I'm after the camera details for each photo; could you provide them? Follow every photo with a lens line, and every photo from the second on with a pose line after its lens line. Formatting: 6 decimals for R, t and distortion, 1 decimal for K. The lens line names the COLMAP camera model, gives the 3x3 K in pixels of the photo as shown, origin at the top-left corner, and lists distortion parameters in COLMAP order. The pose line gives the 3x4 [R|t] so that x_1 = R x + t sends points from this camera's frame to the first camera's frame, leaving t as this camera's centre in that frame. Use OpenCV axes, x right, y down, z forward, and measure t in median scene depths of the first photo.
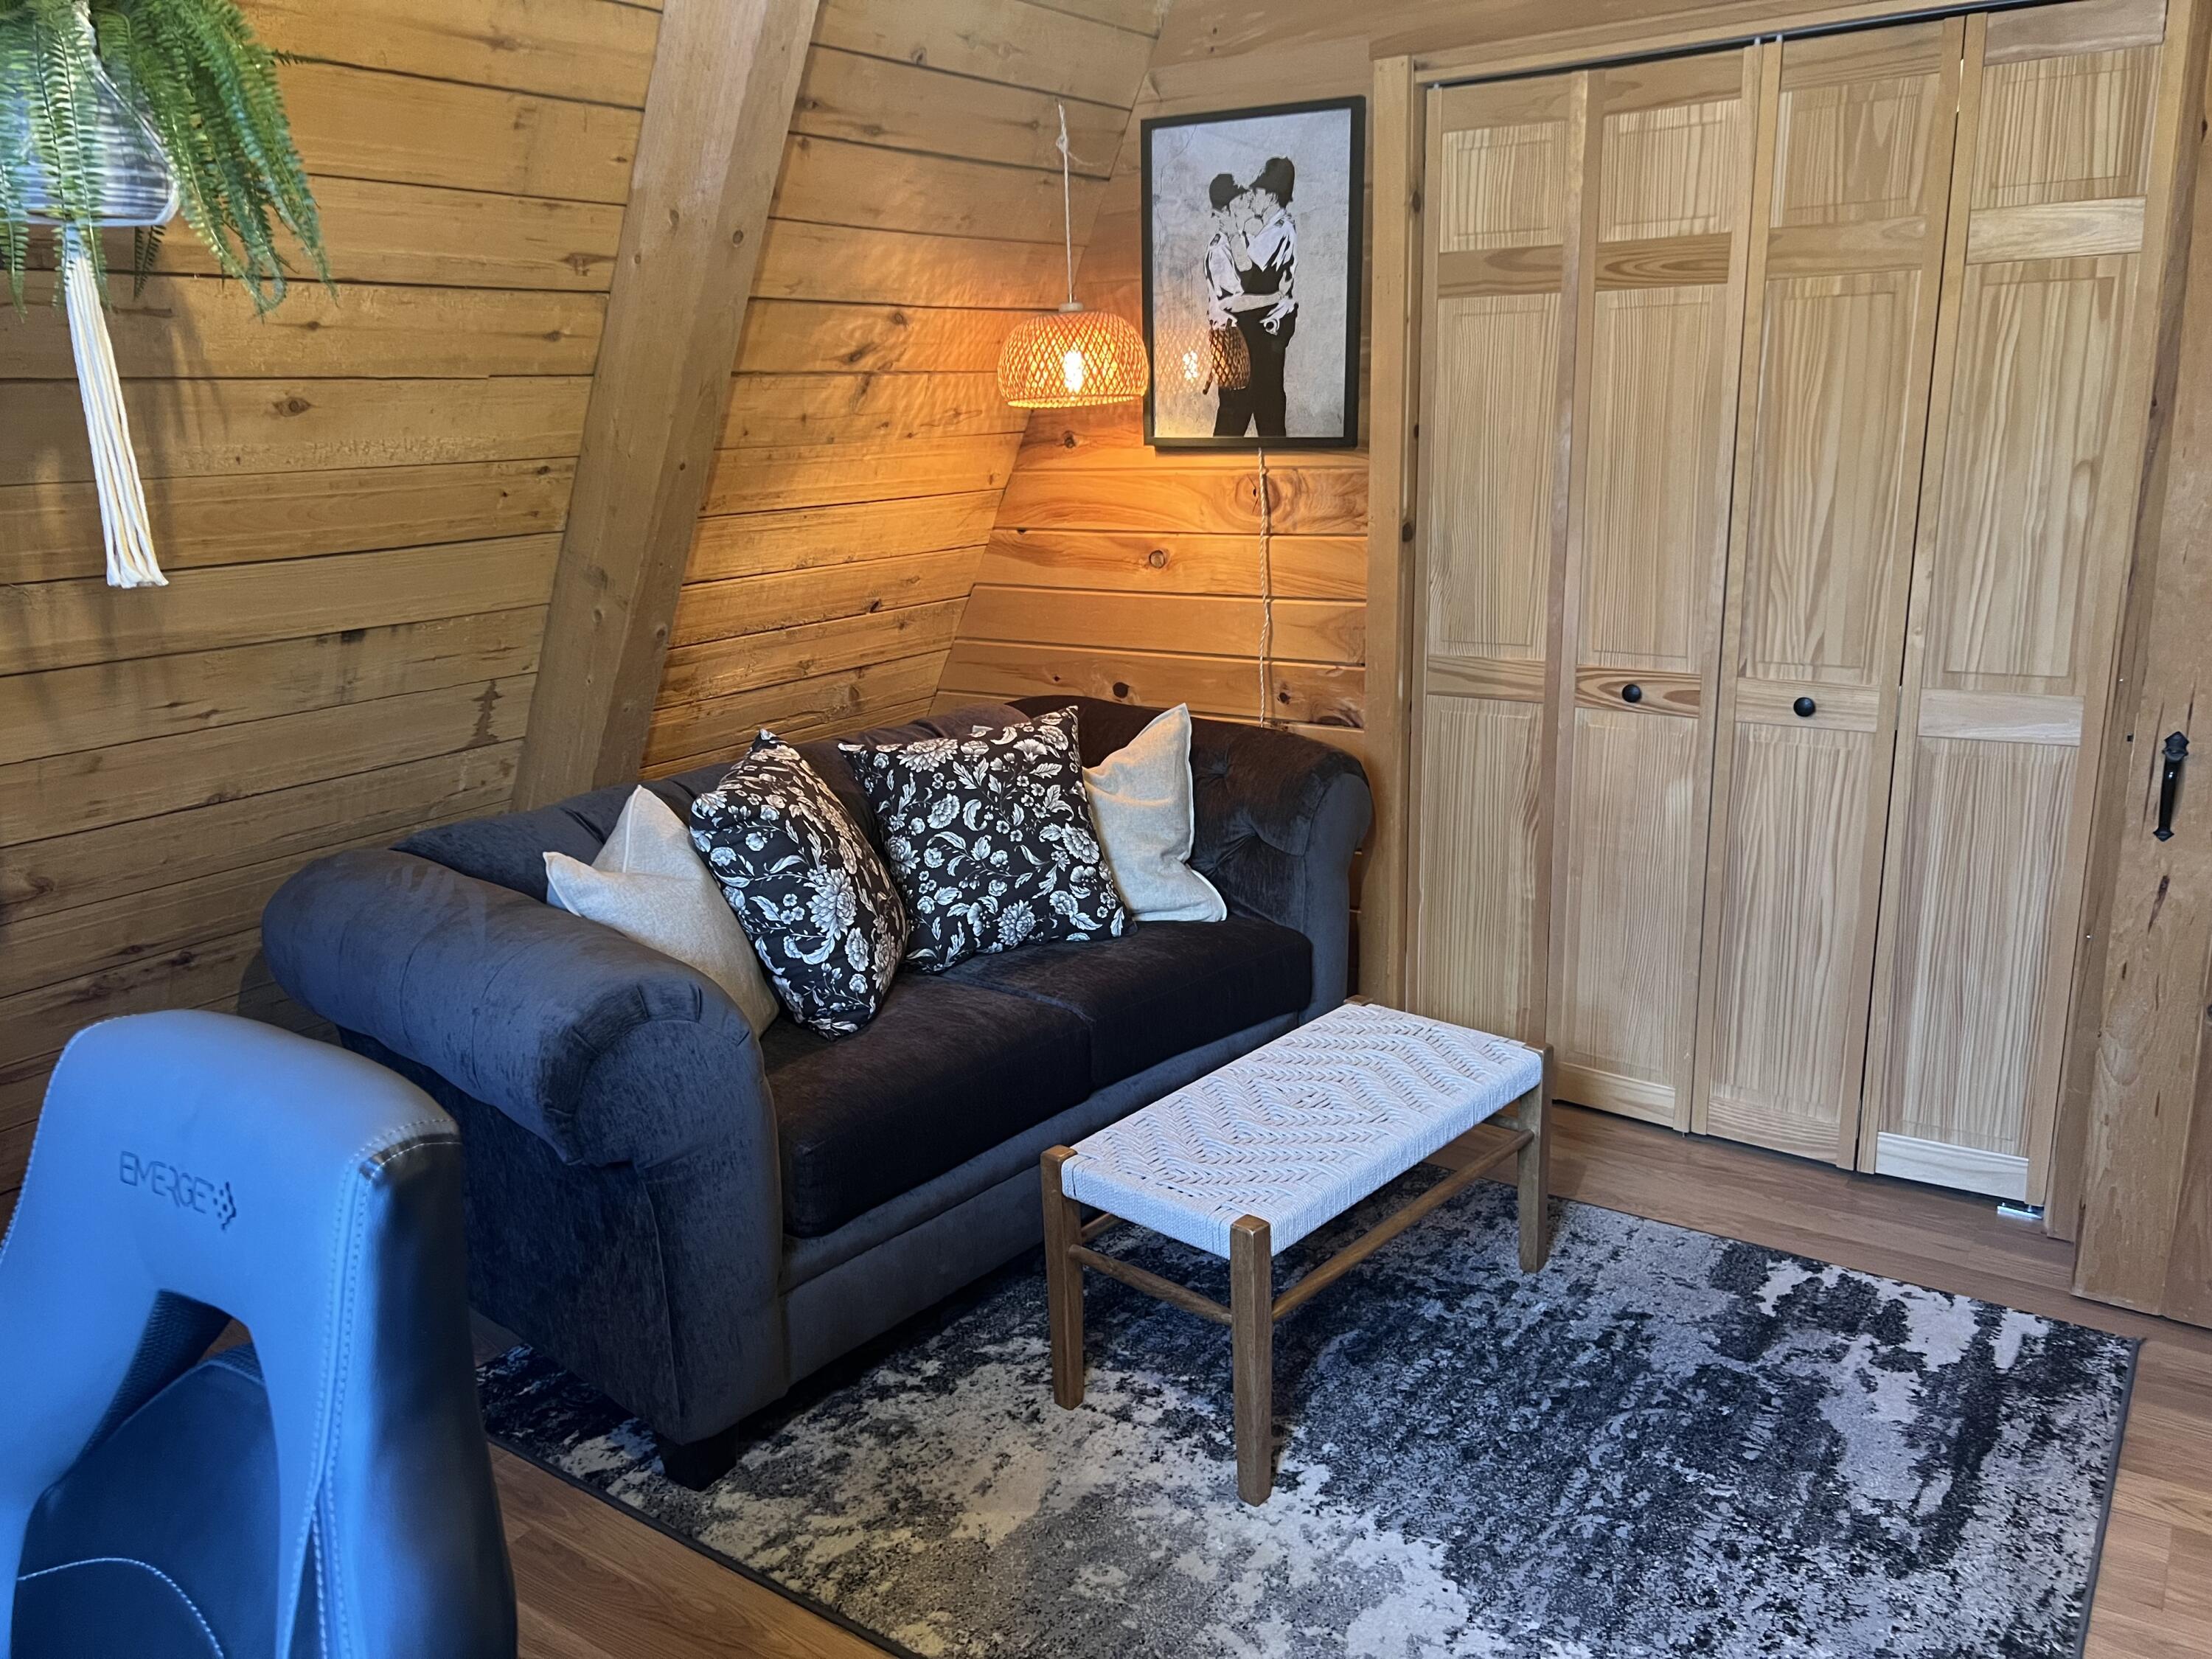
lens RADIAL K [[1669.0, 0, 1106.2], [0, 1669.0, 833.2], [0, 0, 1]] dist [0.055742, -0.057646]
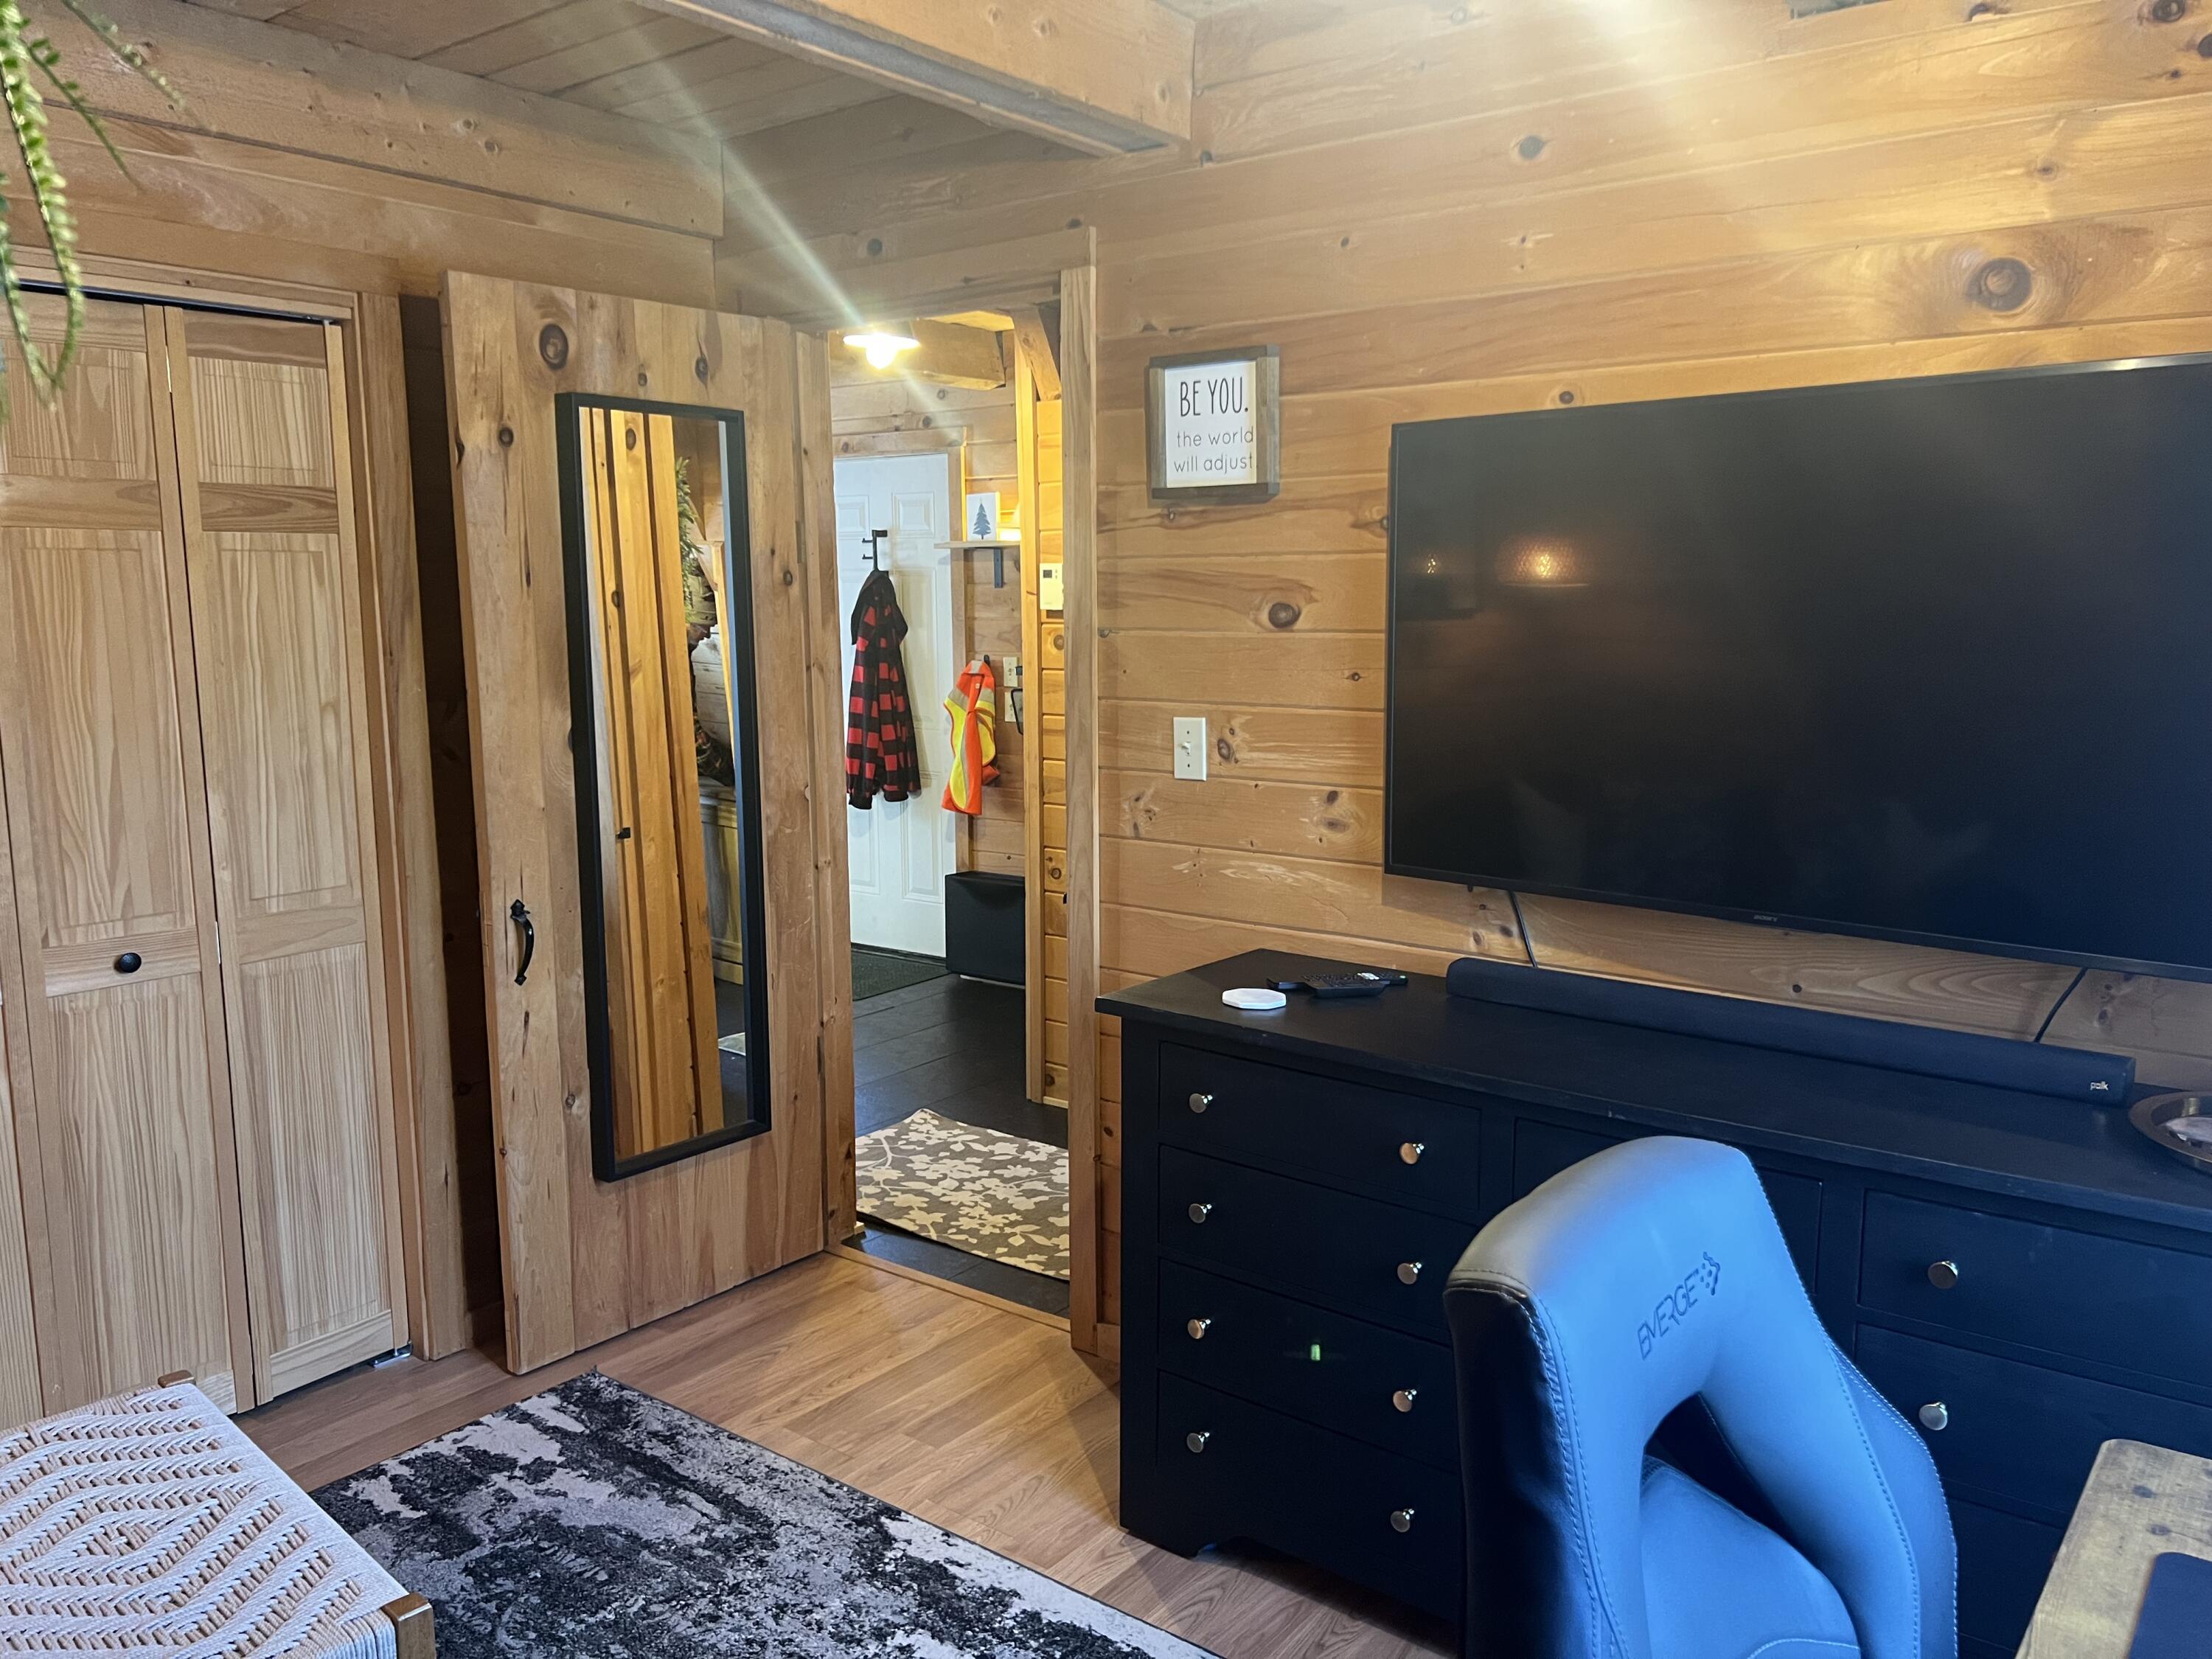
lens RADIAL K [[1669.0, 0, 1106.2], [0, 1669.0, 833.2], [0, 0, 1]] dist [0.055742, -0.057646]
pose [[0.052863, -0.107186, 0.992833, -0.568024], [0.259347, 0.961581, 0.090003, -0.099477], [-0.964336, 0.252730, 0.078631, 0.416013]]
